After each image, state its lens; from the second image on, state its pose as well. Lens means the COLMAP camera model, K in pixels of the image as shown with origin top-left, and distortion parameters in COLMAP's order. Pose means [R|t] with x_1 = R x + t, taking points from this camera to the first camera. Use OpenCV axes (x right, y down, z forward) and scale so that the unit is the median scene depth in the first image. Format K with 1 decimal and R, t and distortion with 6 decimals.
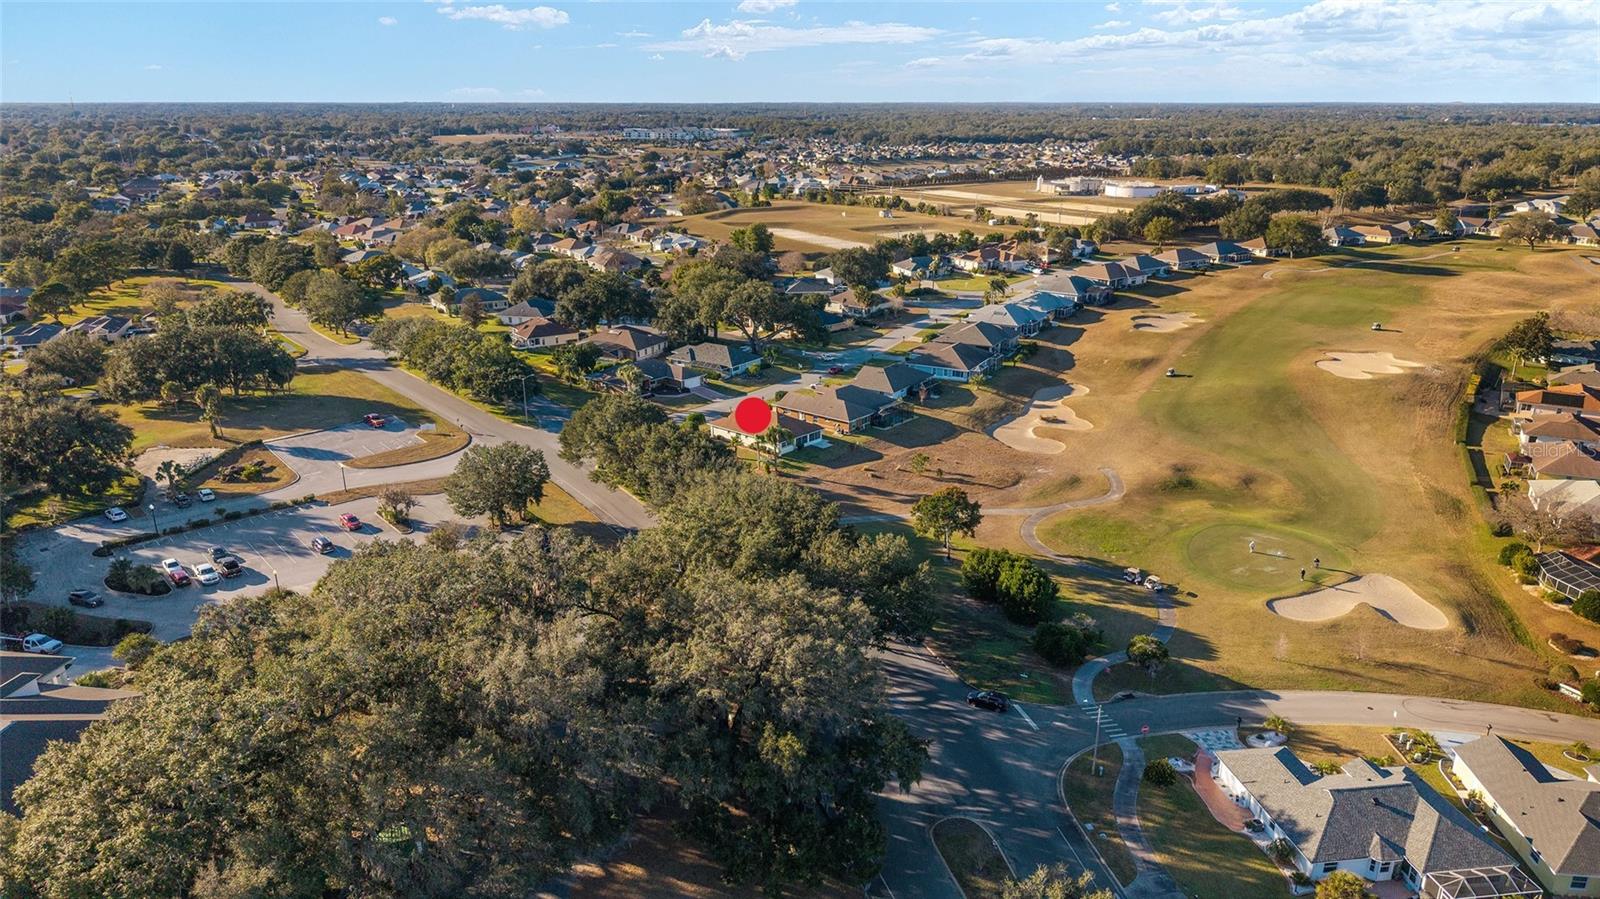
lens RADIAL K [[1090.0, 0, 799.0], [0, 1090.0, 449.9], [0, 0, 1]] dist [0.010242, -0.019816]
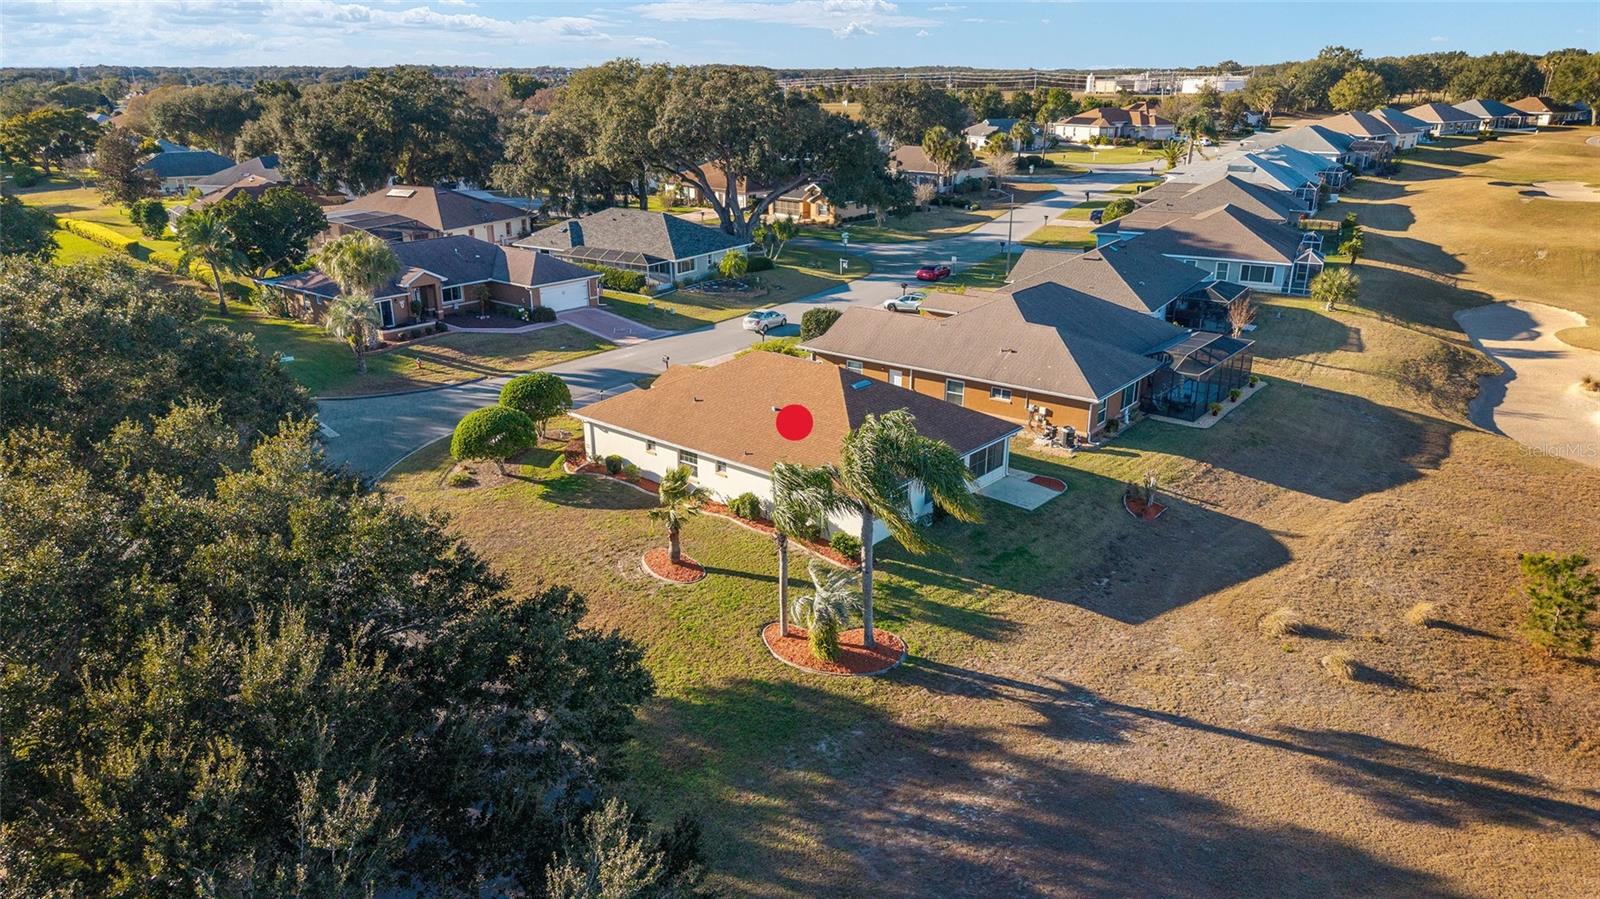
lens RADIAL K [[1090.0, 0, 806.9], [0, 1090.0, 454.3], [0, 0, 1]] dist [0.010242, -0.019816]
pose [[0.999117, -0.011608, 0.040379, -0.030437], [0.010512, 0.999573, 0.027264, -0.016912], [-0.040678, -0.026816, 0.998812, 0.592059]]
